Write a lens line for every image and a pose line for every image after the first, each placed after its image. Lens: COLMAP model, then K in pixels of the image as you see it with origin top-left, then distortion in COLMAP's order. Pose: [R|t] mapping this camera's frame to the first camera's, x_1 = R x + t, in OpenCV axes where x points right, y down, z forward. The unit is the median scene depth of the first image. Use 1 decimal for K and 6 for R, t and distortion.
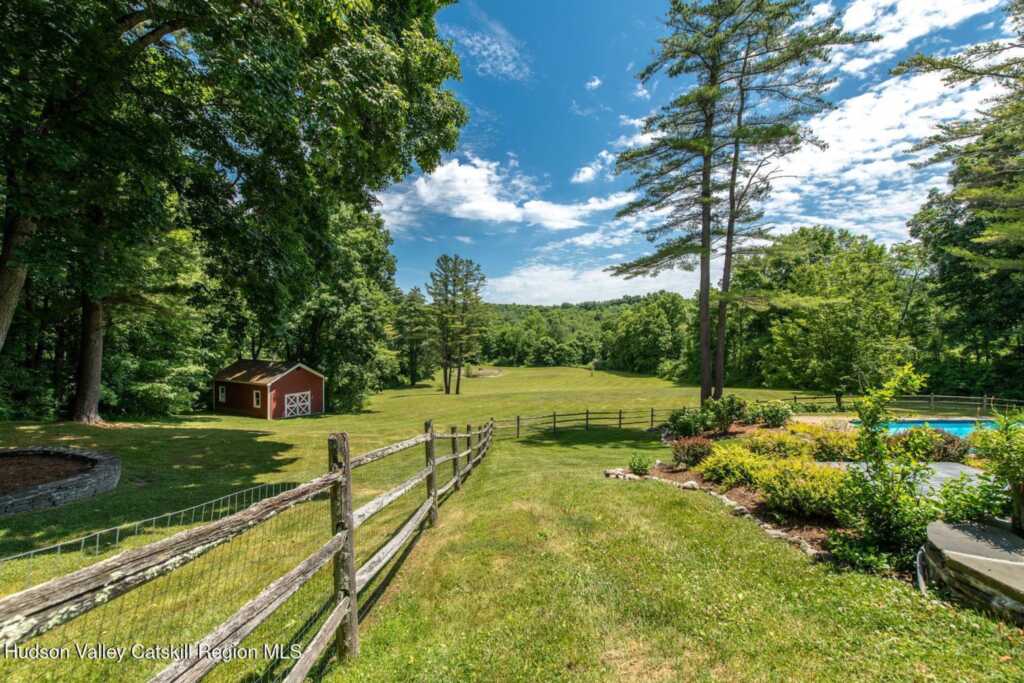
lens RADIAL K [[400.8, 0, 509.1], [0, 400.8, 333.1], [0, 0, 1]] dist [0.009837, -0.001951]
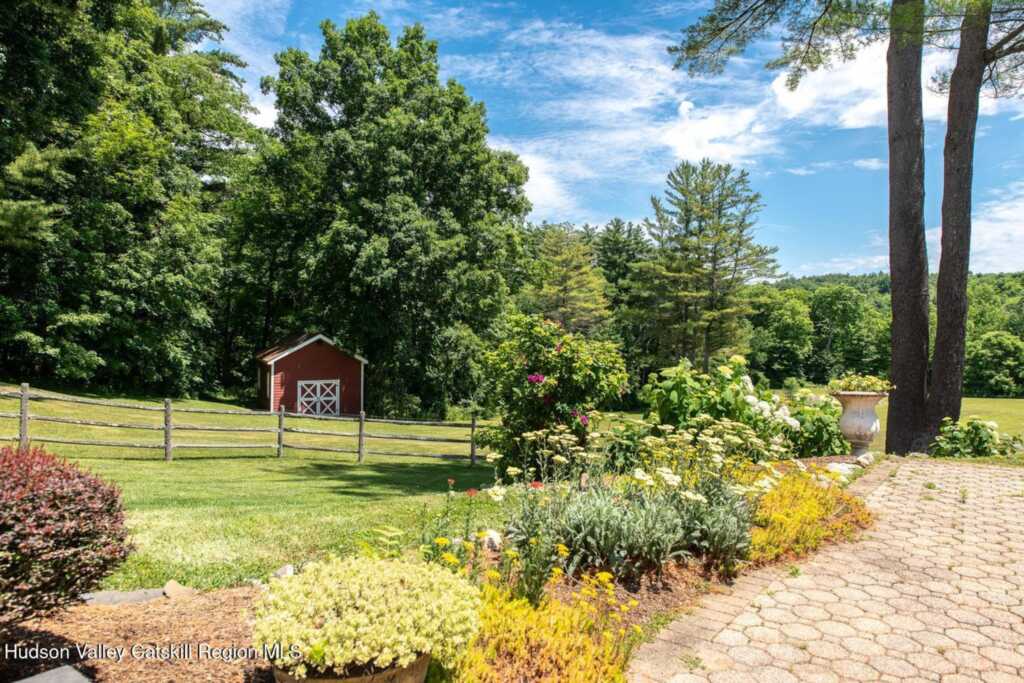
lens RADIAL K [[666.0, 0, 509.5], [0, 666.0, 338.3], [0, 0, 1]] dist [0.013504, -0.011672]
pose [[0.823333, 0.011439, -0.567443, 0.158369], [-0.007507, 0.999929, 0.009264, 0.032226], [0.567508, -0.003367, 0.823361, 0.136273]]
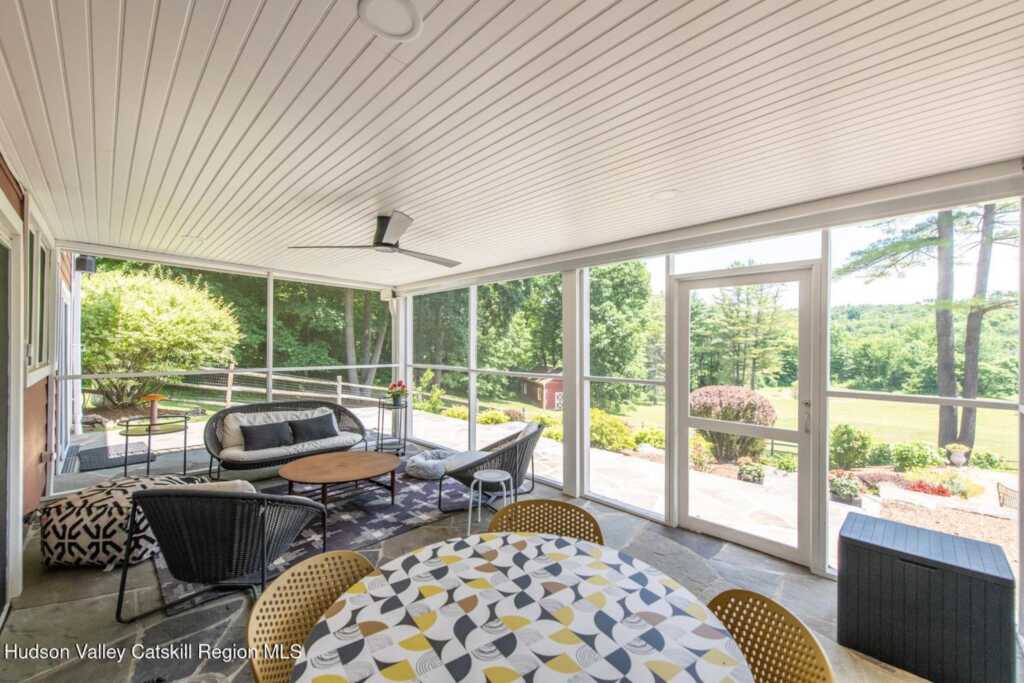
lens RADIAL K [[400.8, 0, 512.8], [0, 400.8, 345.6], [0, 0, 1]] dist [0.009837, -0.001951]
pose [[0.705840, 0.003631, -0.708362, 0.136271], [-0.001480, 0.999992, 0.003651, -0.004656], [0.708370, -0.001528, 0.705840, -0.025733]]
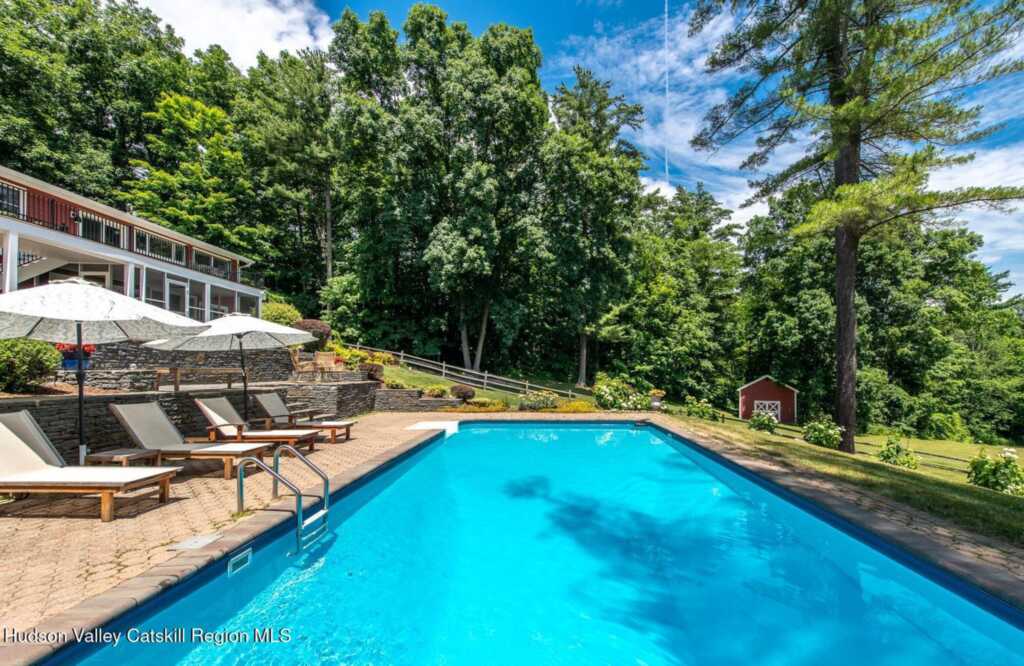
lens RADIAL K [[427.0, 0, 552.7], [0, 427.0, 364.1], [0, 0, 1]] dist [0.004250, -0.000358]
pose [[0.001113, -0.014489, -0.999894, 0.324513], [0.000202, 0.999895, -0.014489, 0.029335], [0.999999, -0.000186, 0.001116, 0.183237]]
